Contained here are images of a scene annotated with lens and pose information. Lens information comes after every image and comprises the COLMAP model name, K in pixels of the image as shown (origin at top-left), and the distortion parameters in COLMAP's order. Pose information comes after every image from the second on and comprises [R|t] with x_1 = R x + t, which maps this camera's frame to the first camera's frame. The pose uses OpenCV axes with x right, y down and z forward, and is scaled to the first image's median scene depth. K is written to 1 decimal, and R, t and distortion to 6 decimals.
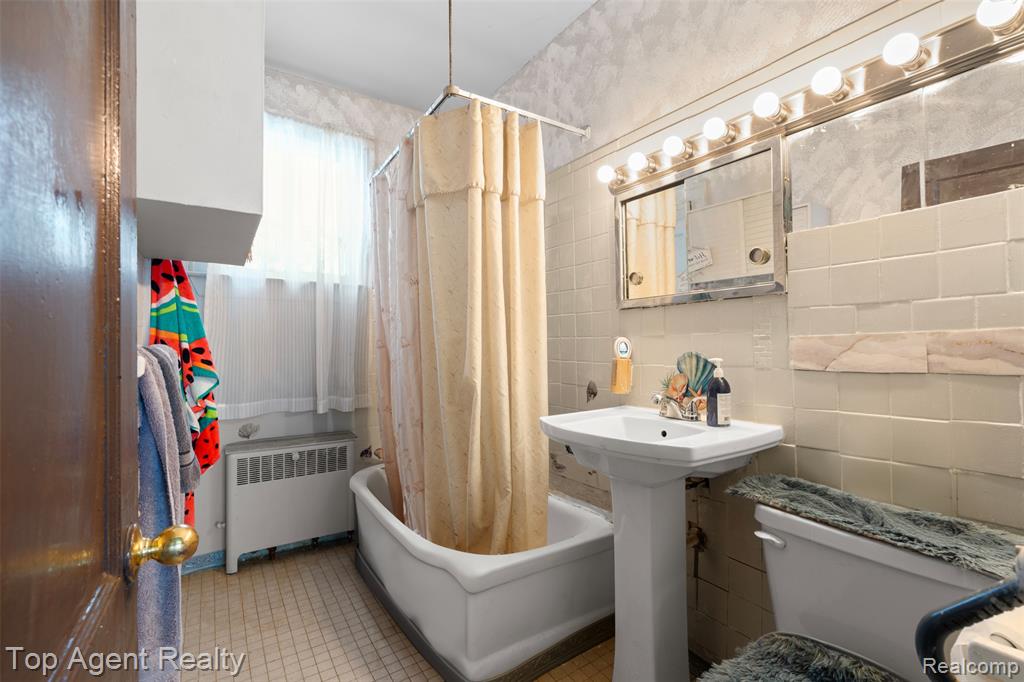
lens RADIAL K [[464.7, 0, 517.5], [0, 464.7, 337.3], [0, 0, 1]] dist [-0.007802, -0.000017]
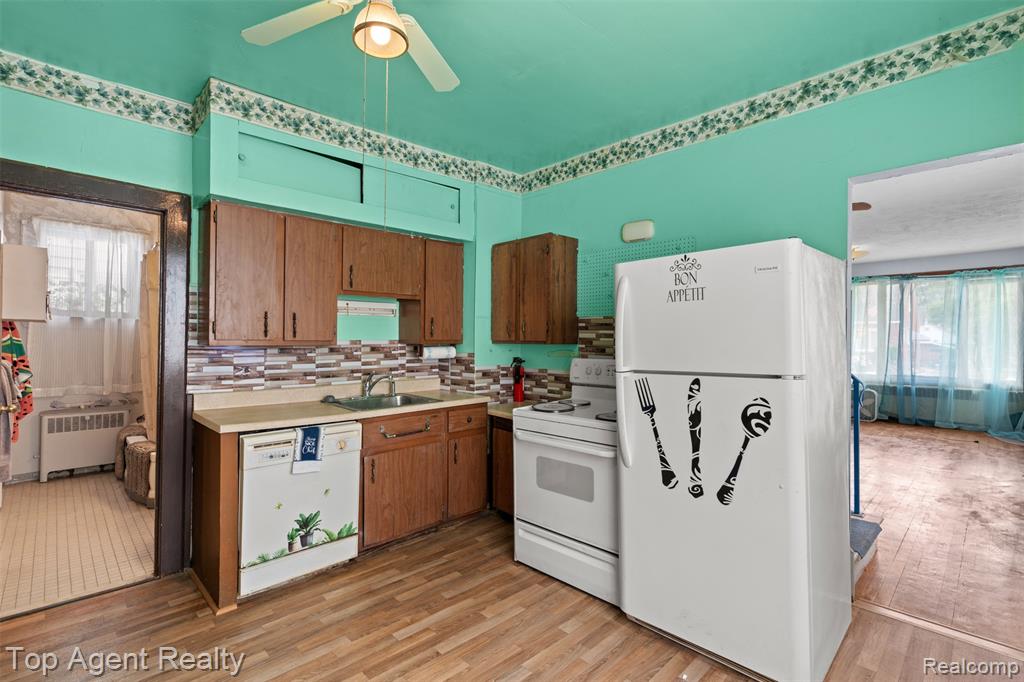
lens RADIAL K [[464.7, 0, 516.3], [0, 464.7, 336.9], [0, 0, 1]] dist [-0.007802, -0.000017]
pose [[0.978653, 0.018345, 0.204698, 0.790053], [-0.019259, 0.999811, 0.002472, -0.092736], [-0.204614, -0.006361, 0.978822, -1.104457]]
